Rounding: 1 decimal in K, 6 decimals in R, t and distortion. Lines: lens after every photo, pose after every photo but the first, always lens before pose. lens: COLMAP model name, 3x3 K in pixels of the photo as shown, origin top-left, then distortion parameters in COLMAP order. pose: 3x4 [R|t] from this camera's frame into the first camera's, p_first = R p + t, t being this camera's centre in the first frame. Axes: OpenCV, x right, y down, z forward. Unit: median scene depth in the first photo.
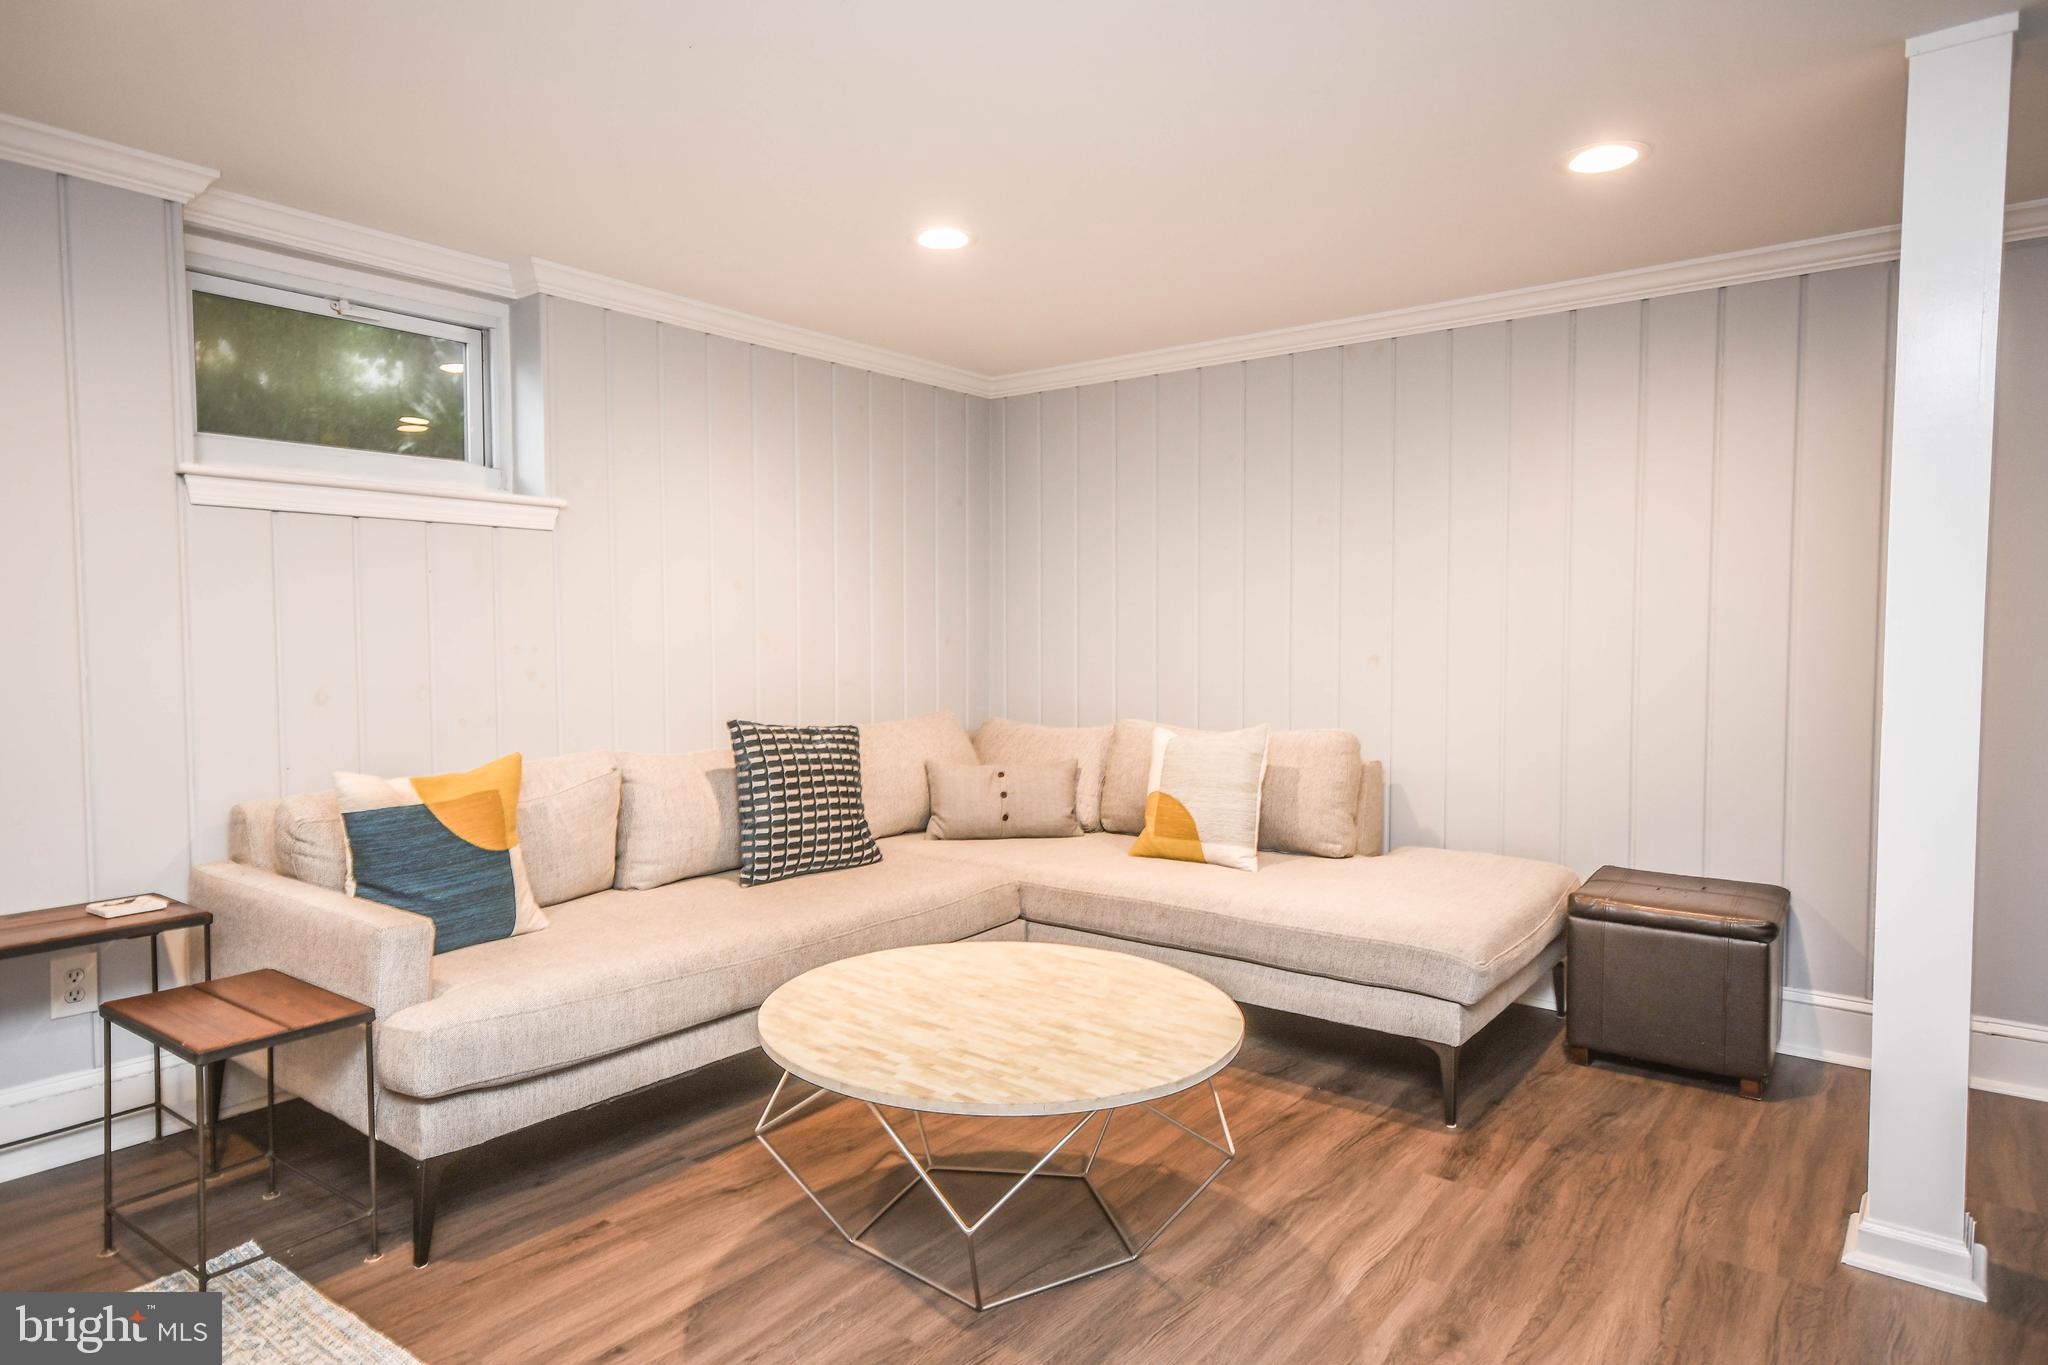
lens RADIAL K [[1193.8, 0, 1024.0], [0, 1193.8, 682.5], [0, 0, 1]] dist [0.041107, -0.000203]
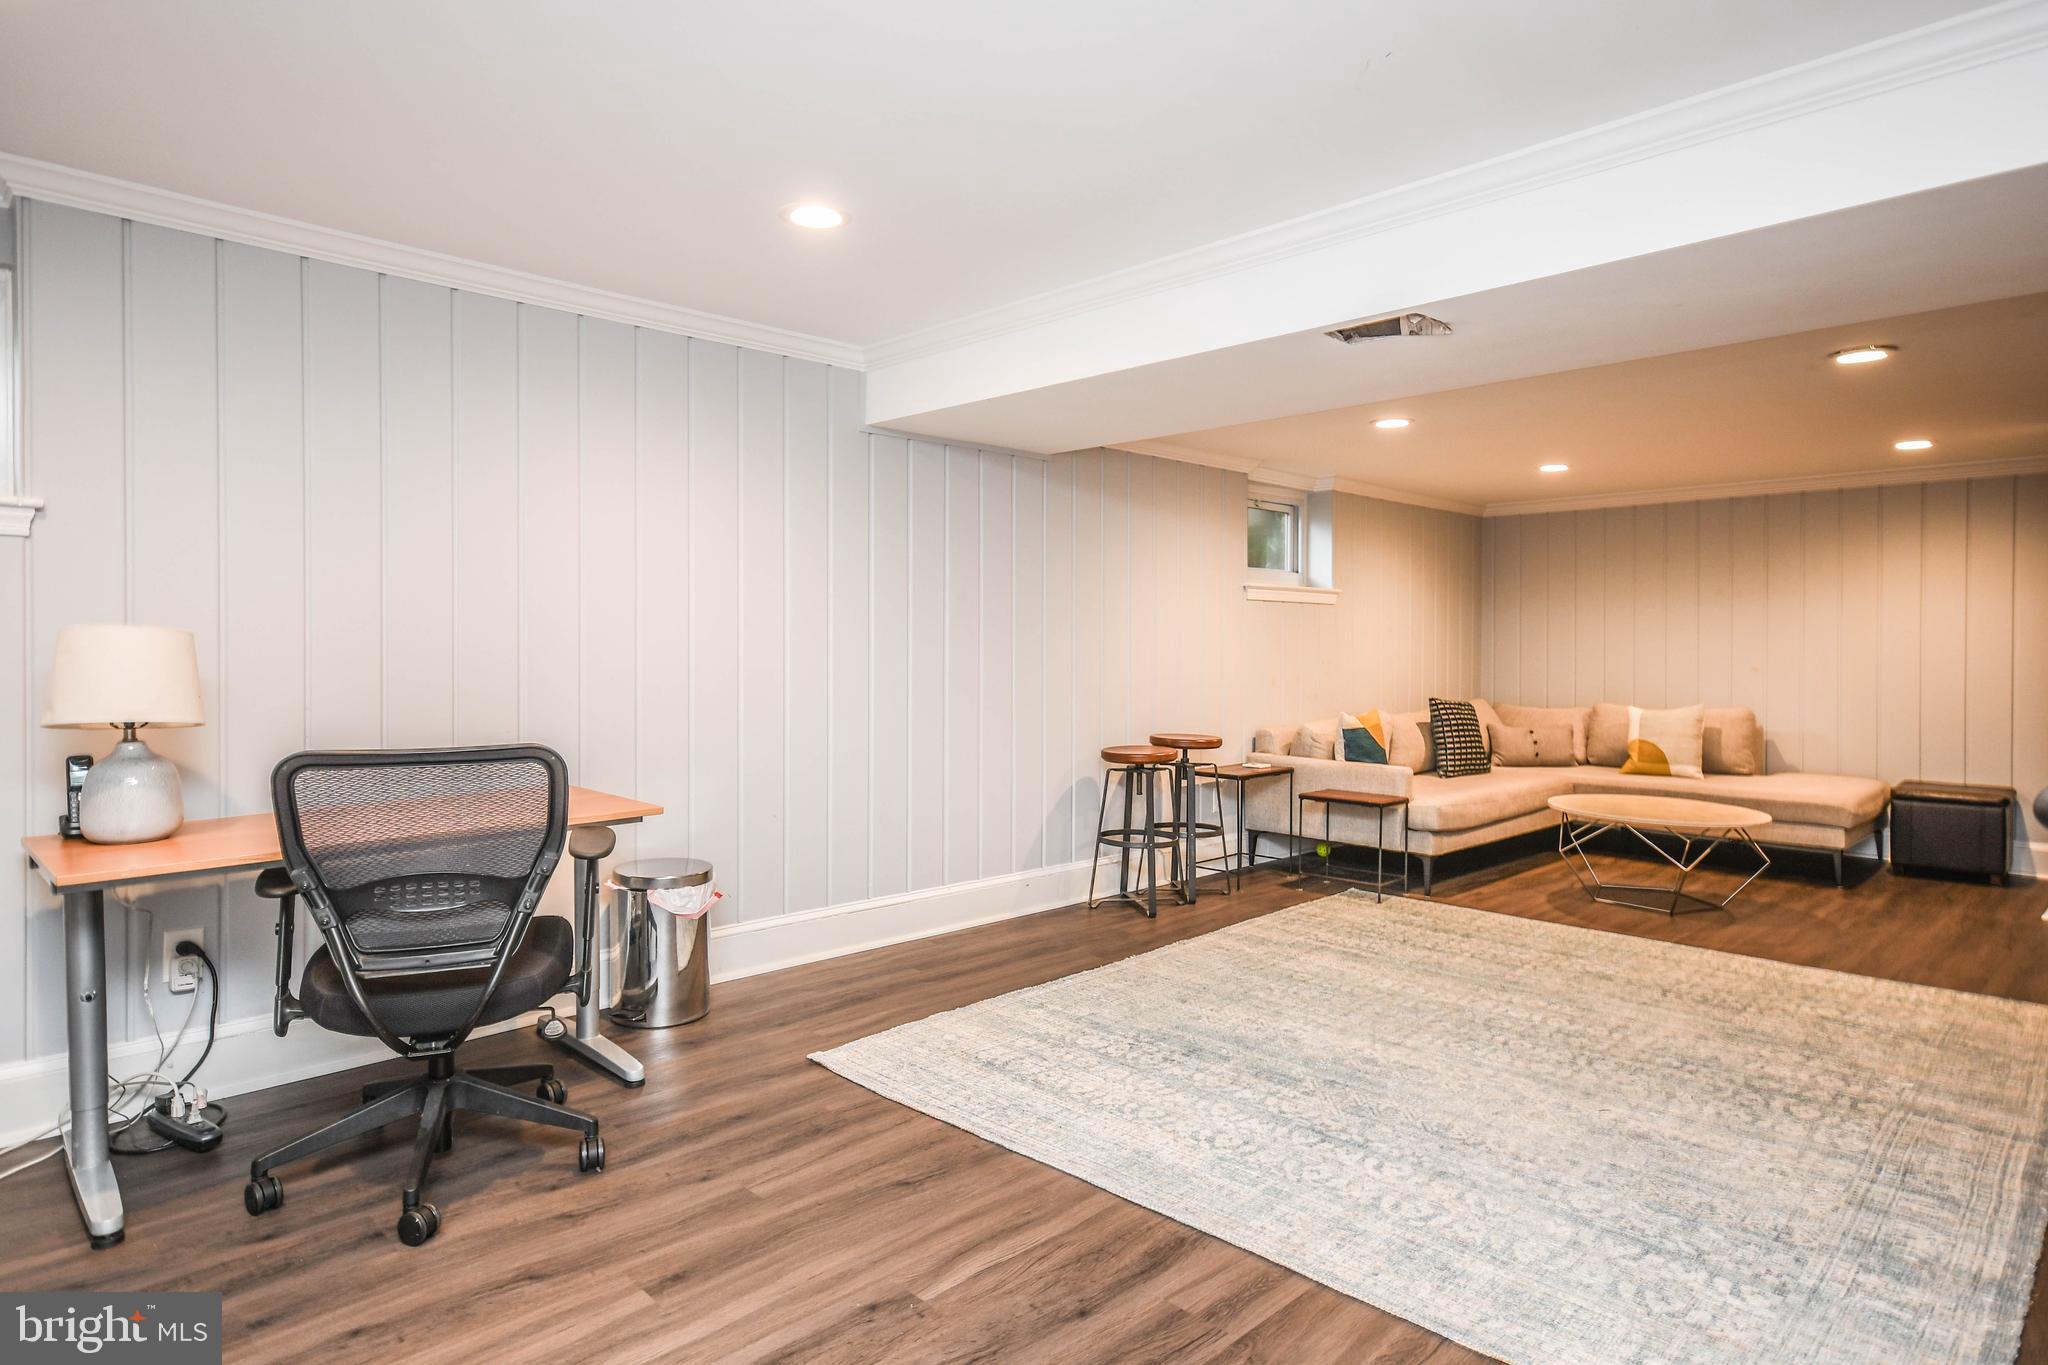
lens RADIAL K [[1189.9, 0, 1028.8], [0, 1189.9, 643.5], [0, 0, 1]] dist [0.050544, -0.000686]
pose [[0.993206, 0.003291, -0.116326, -0.746966], [-0.008201, 0.999094, -0.041756, 0.032921], [0.116083, 0.042427, 0.992333, -1.204713]]
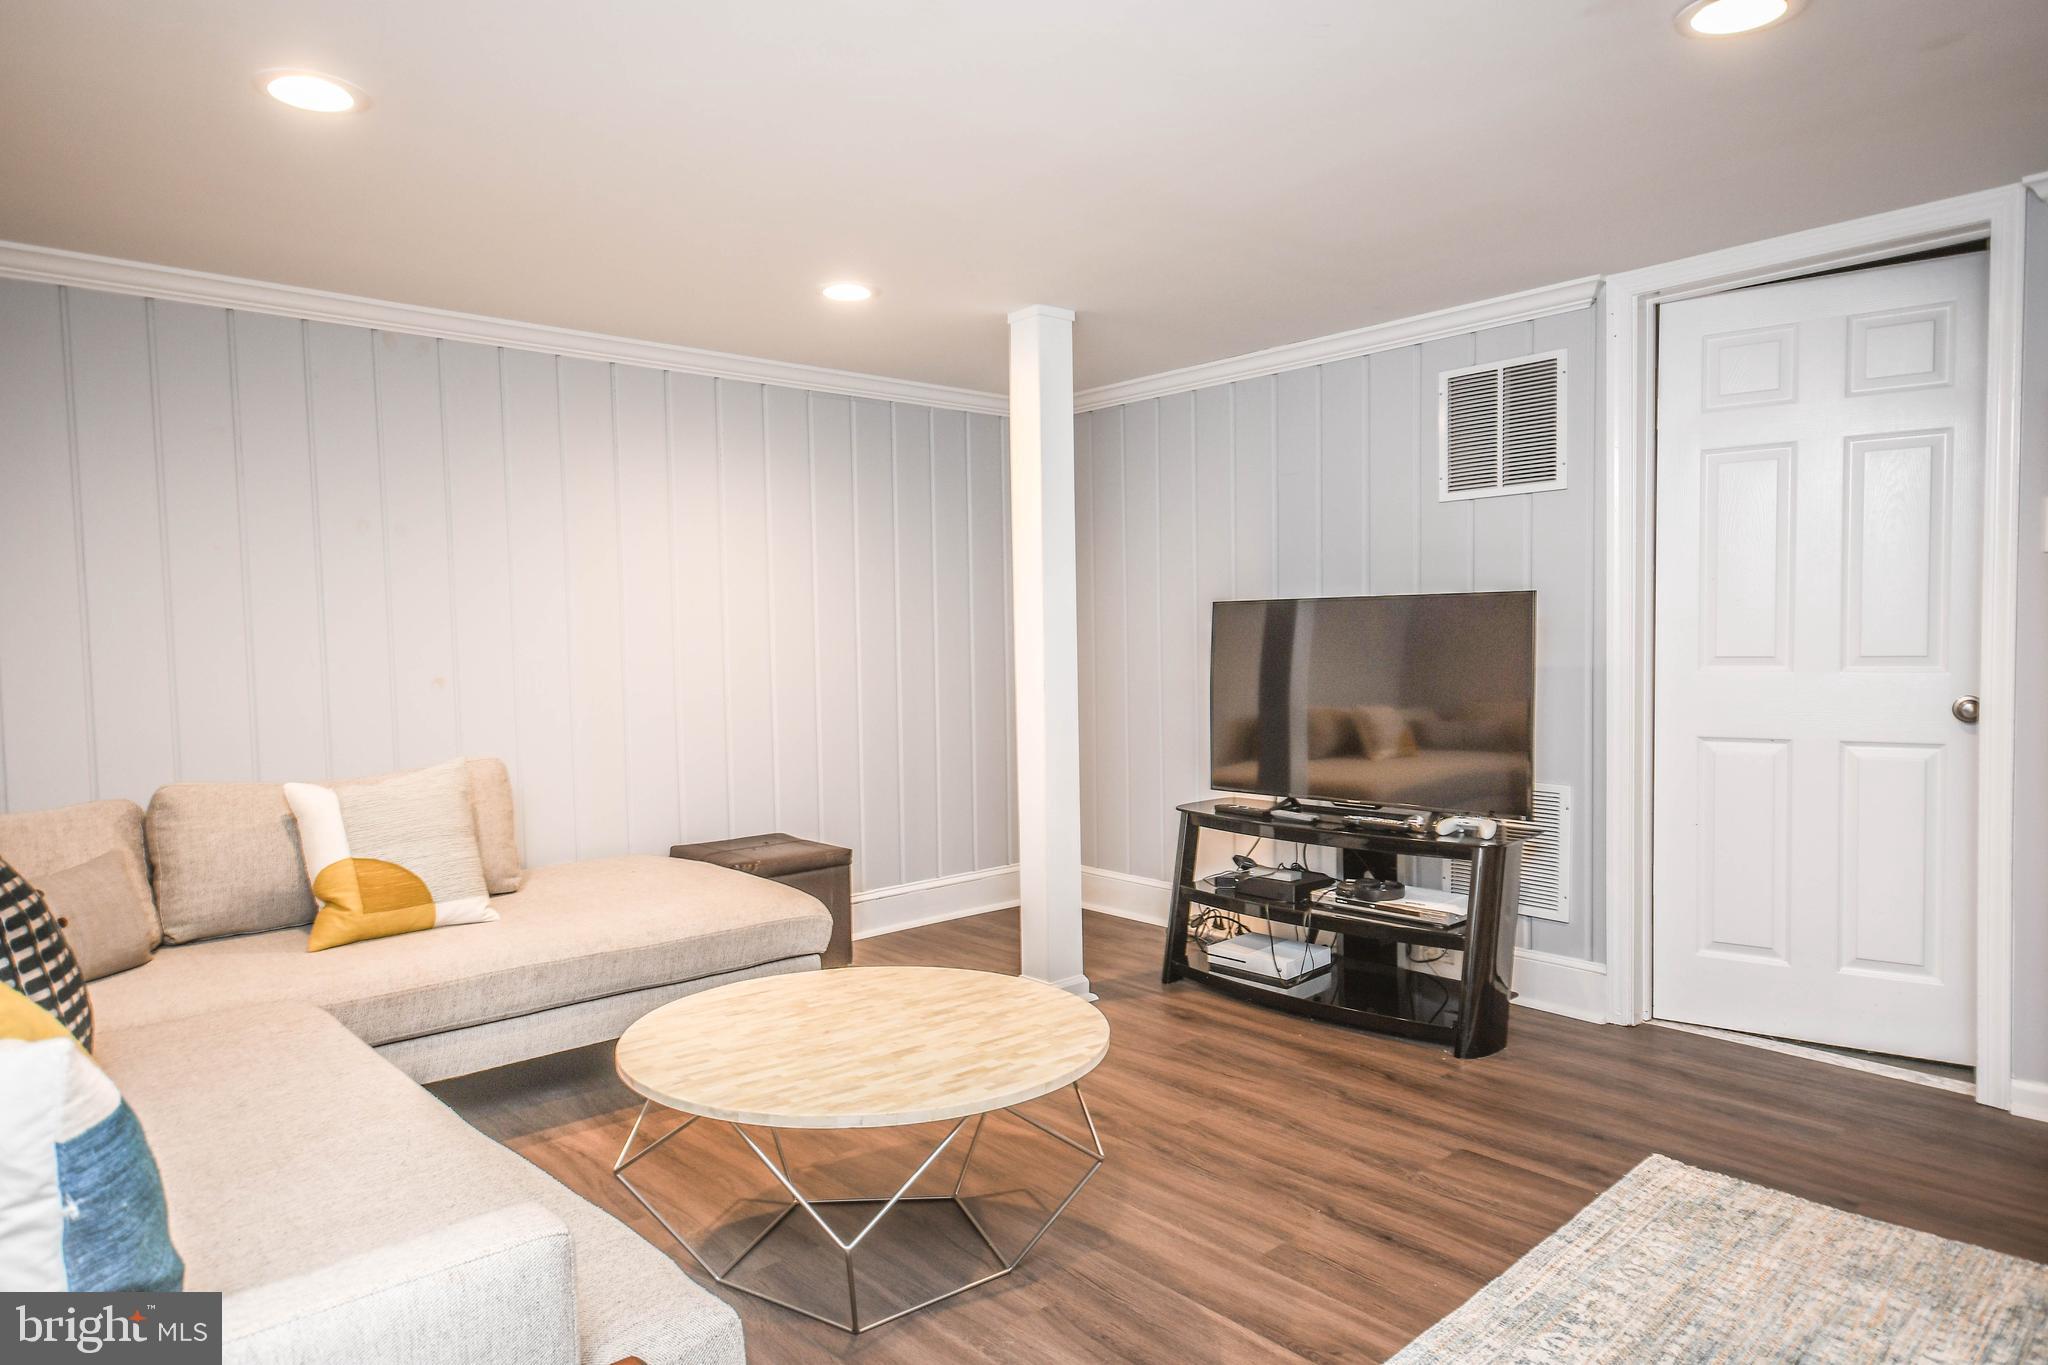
lens RADIAL K [[1244.7, 0, 1024.0], [0, 1244.7, 682.5], [0, 0, 1]] dist [-0.028165, -0.000093]
pose [[0.178889, -0.037340, 0.983161, -0.720619], [0.064925, 0.997549, 0.026073, -0.019185], [-0.981725, 0.059168, 0.180874, 0.499809]]
